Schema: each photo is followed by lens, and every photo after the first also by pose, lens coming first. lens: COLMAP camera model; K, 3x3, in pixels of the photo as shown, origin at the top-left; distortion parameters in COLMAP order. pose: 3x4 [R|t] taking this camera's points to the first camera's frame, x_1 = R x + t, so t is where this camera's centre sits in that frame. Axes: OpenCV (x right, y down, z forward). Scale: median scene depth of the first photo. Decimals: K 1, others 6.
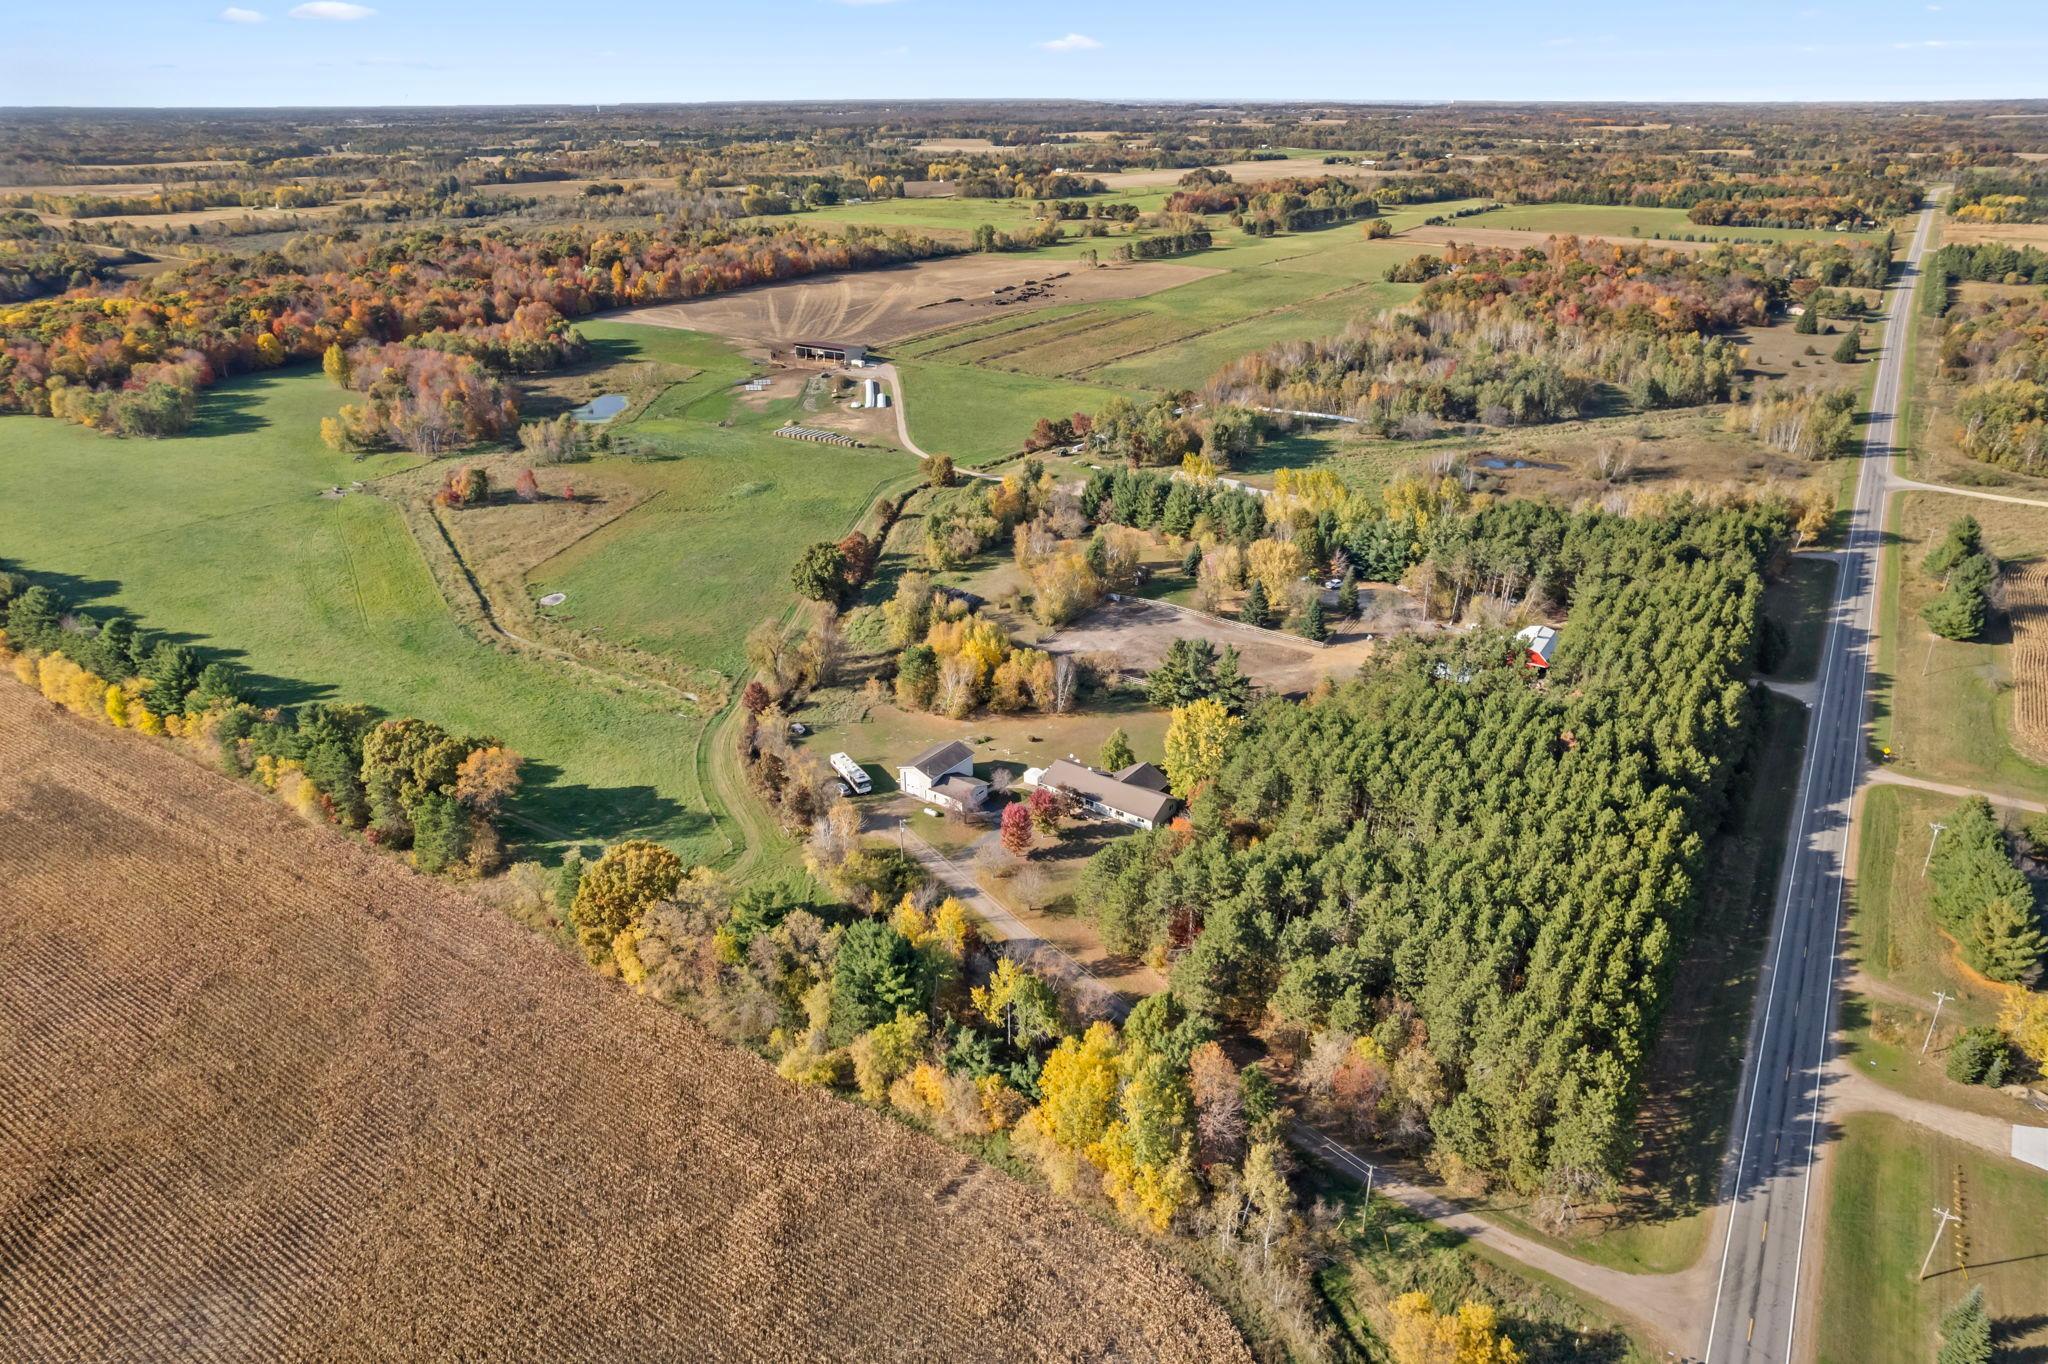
lens RADIAL K [[1310.1, 0, 1024.0], [0, 1310.1, 682.0], [0, 0, 1]] dist [0.001749, 0.001305]
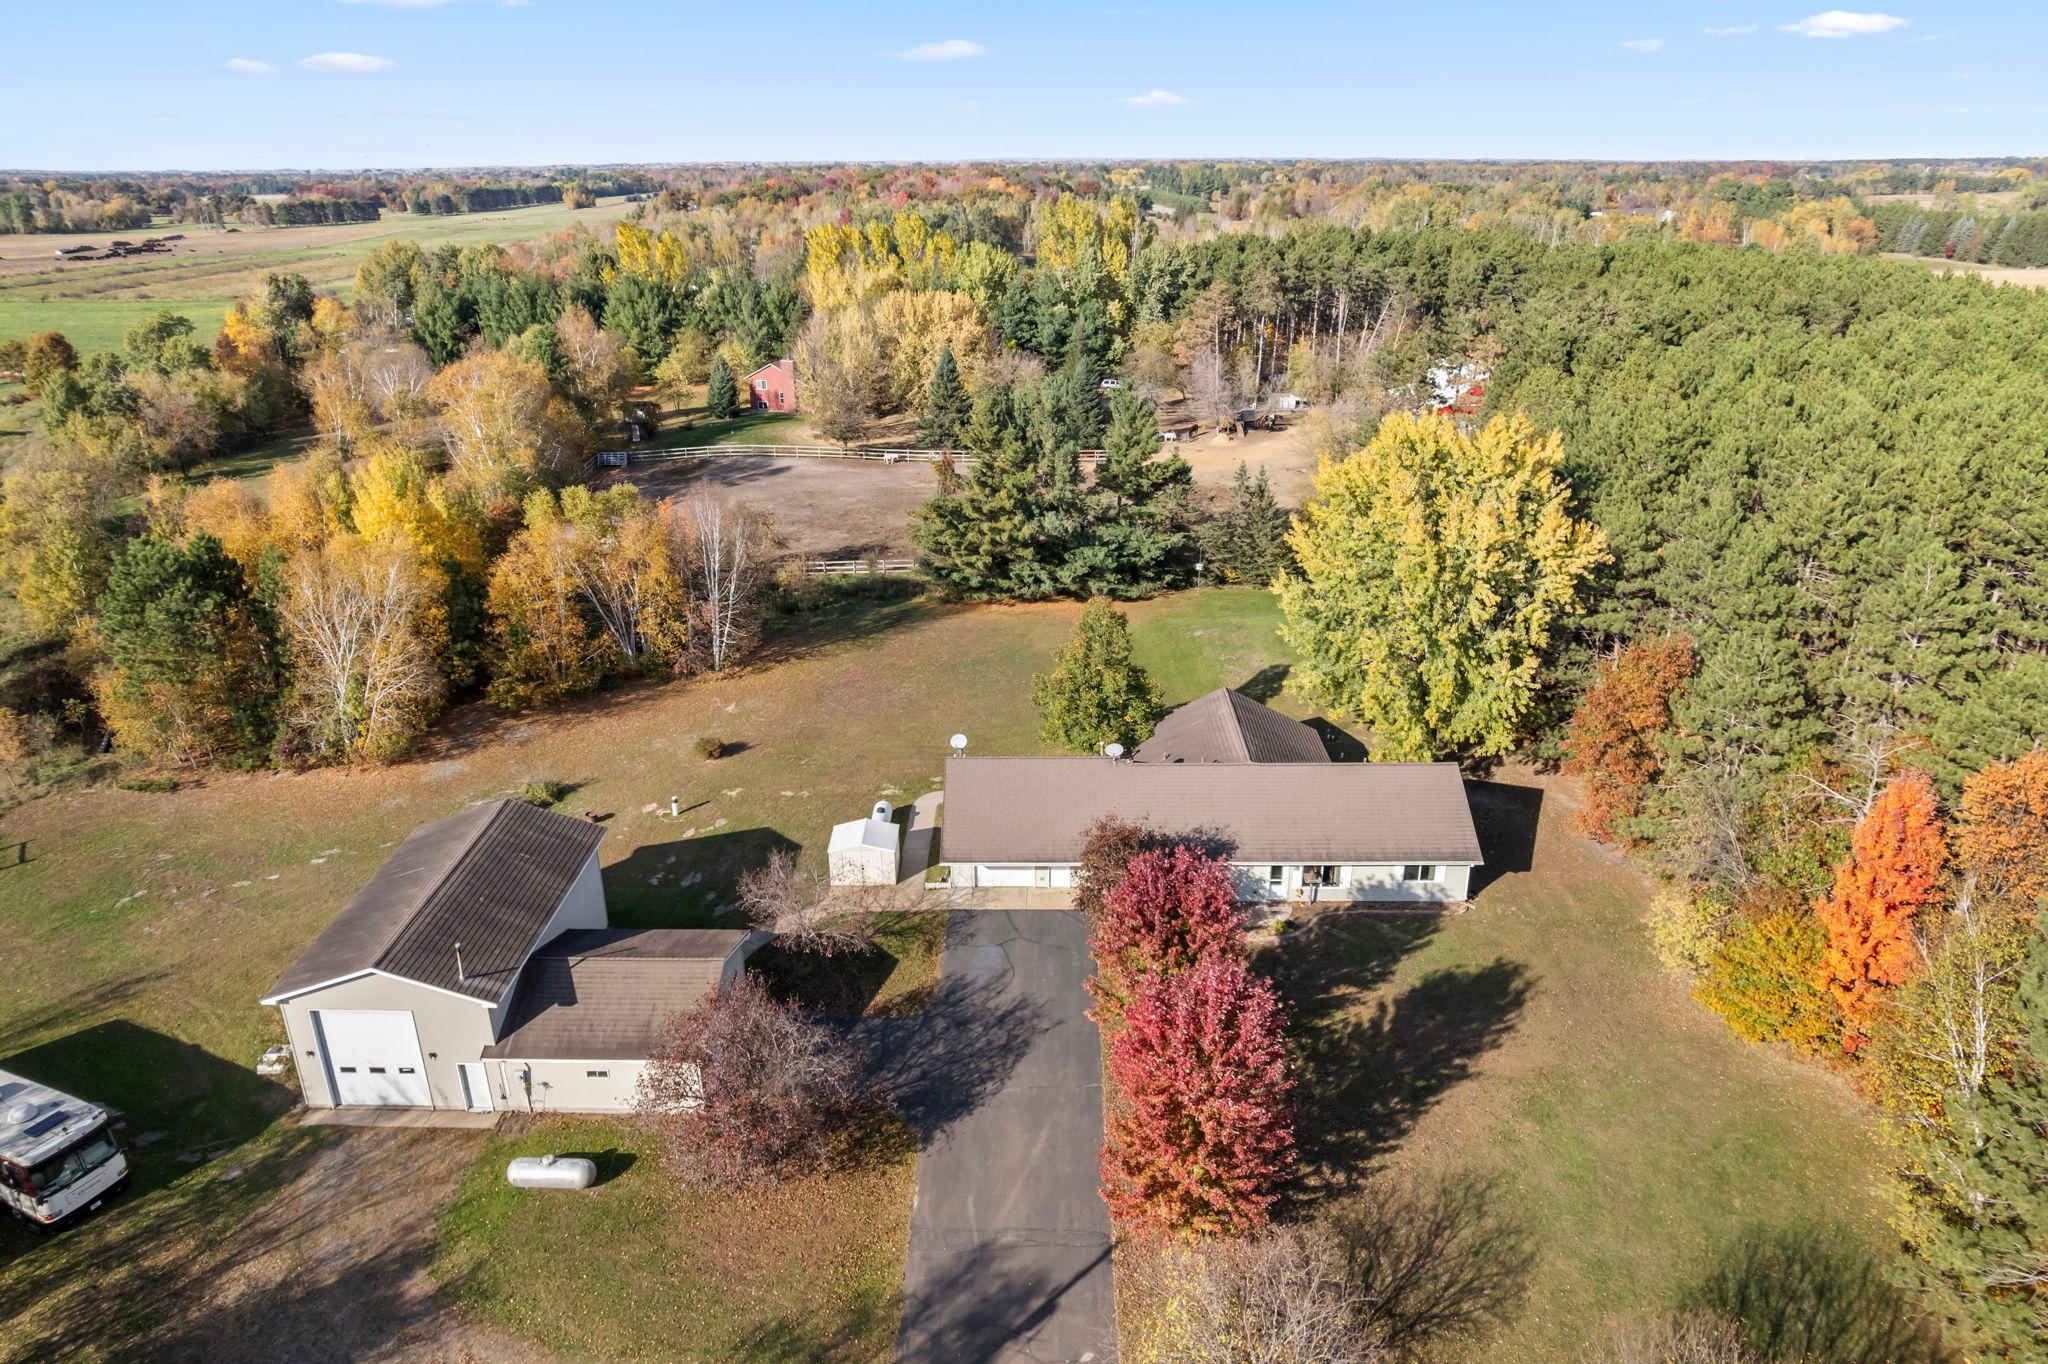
lens RADIAL K [[1331.4, 0, 1035.8], [0, 1331.4, 679.2], [0, 0, 1]] dist [-0.071333, 0.065838]
pose [[0.811499, -0.213457, 0.543972, -0.087927], [0.240878, 0.970319, 0.021416, 0.038062], [-0.532398, 0.113652, 0.838830, 0.691478]]
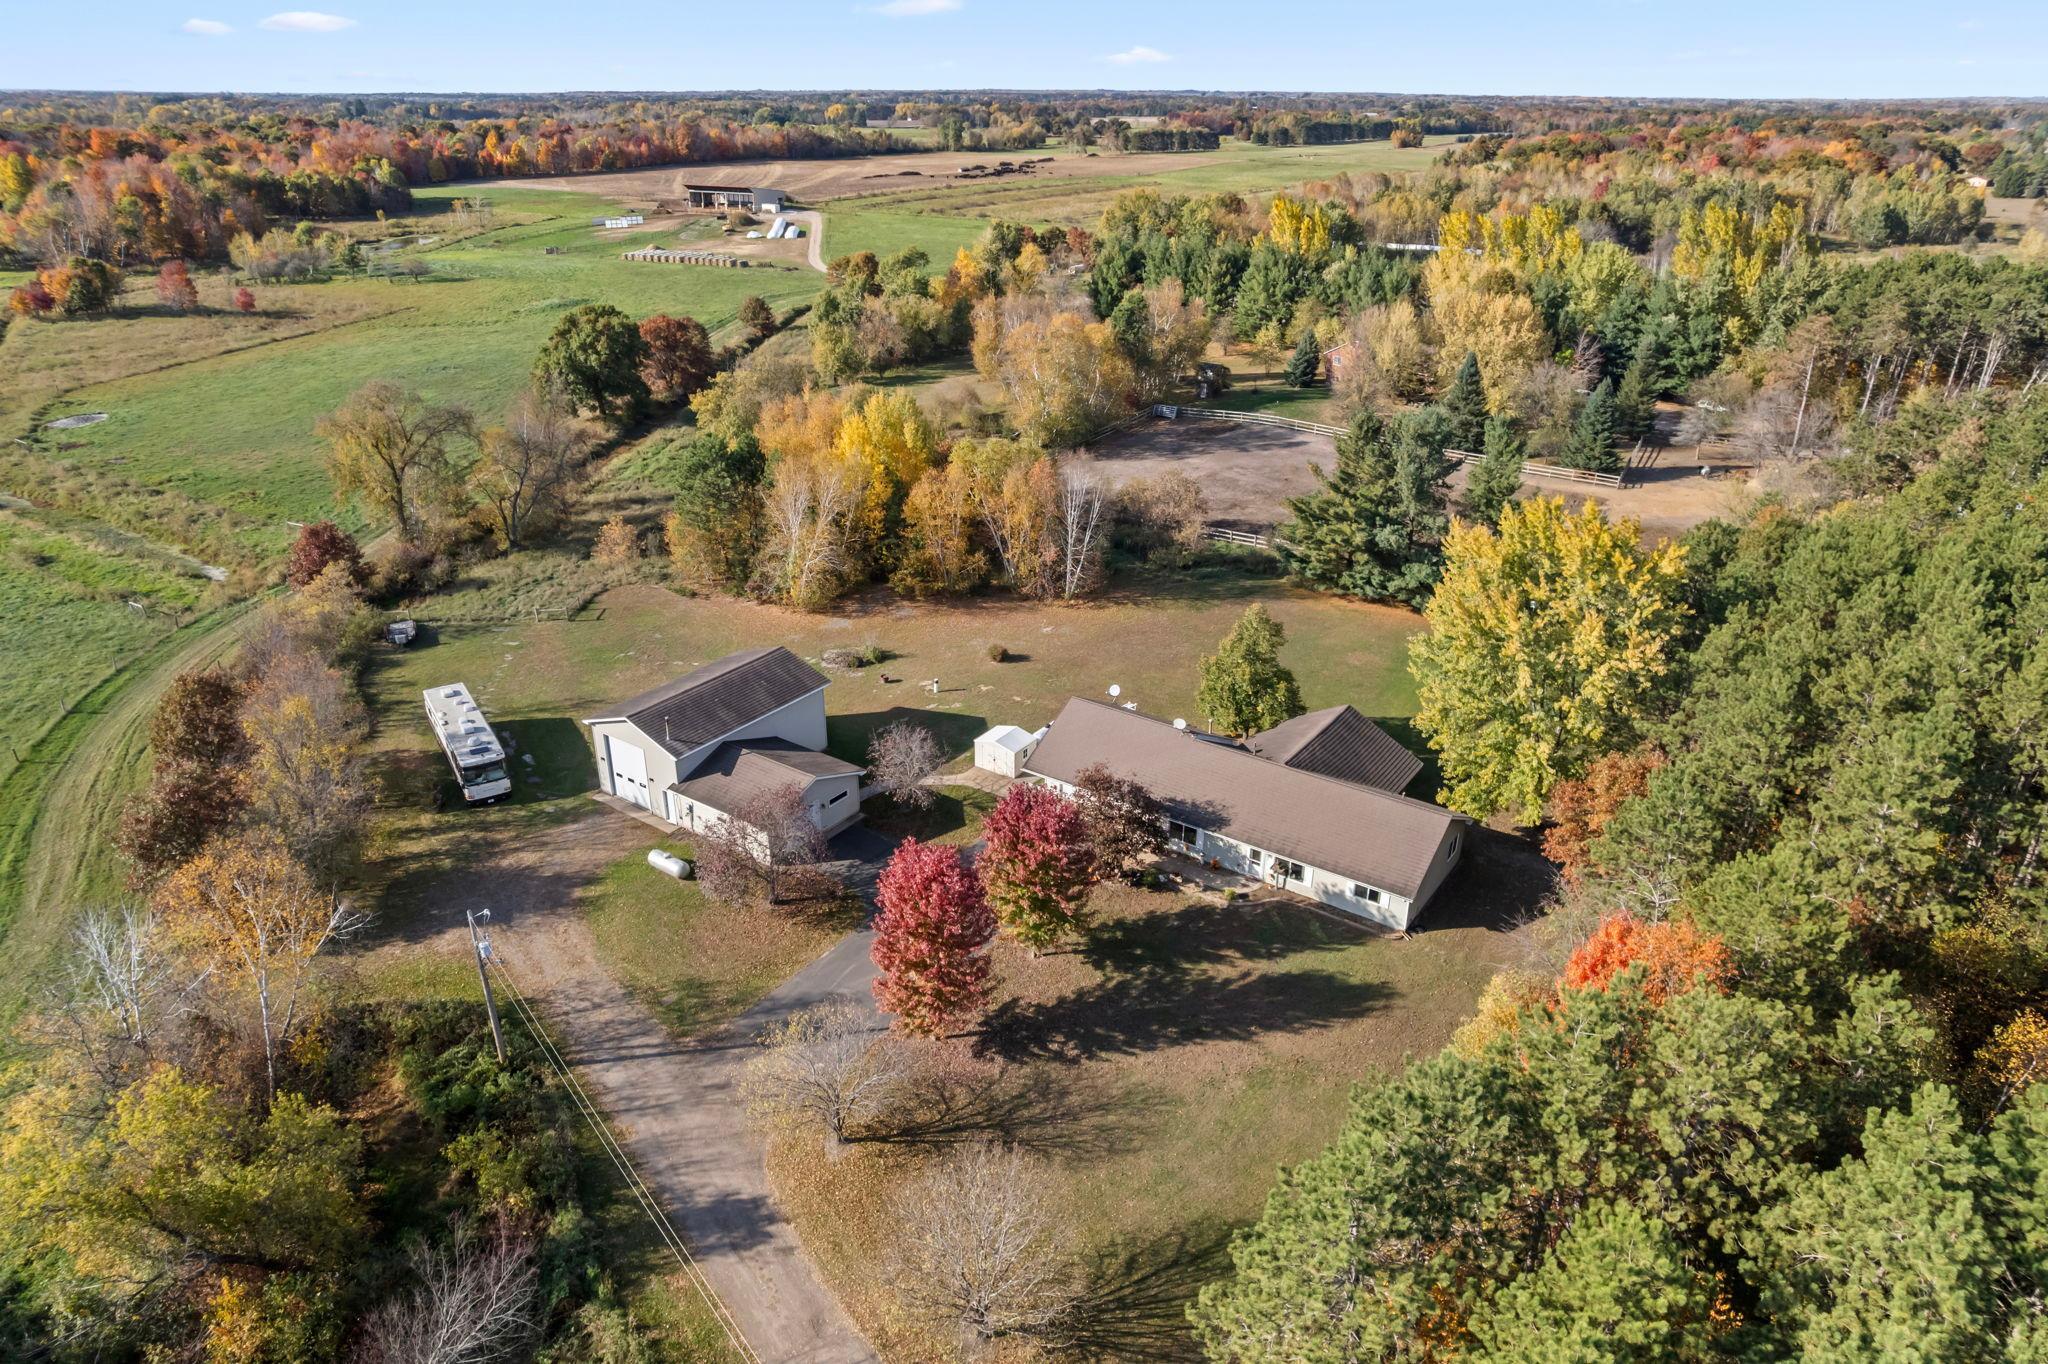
lens RADIAL K [[1331.4, 0, 1035.8], [0, 1331.4, 679.2], [0, 0, 1]] dist [-0.071333, 0.065838]
pose [[0.999625, 0.001802, 0.027314, 0.005740], [-0.001795, 0.999998, -0.000283, 0.048703], [-0.027314, 0.000234, 0.999627, 0.595904]]
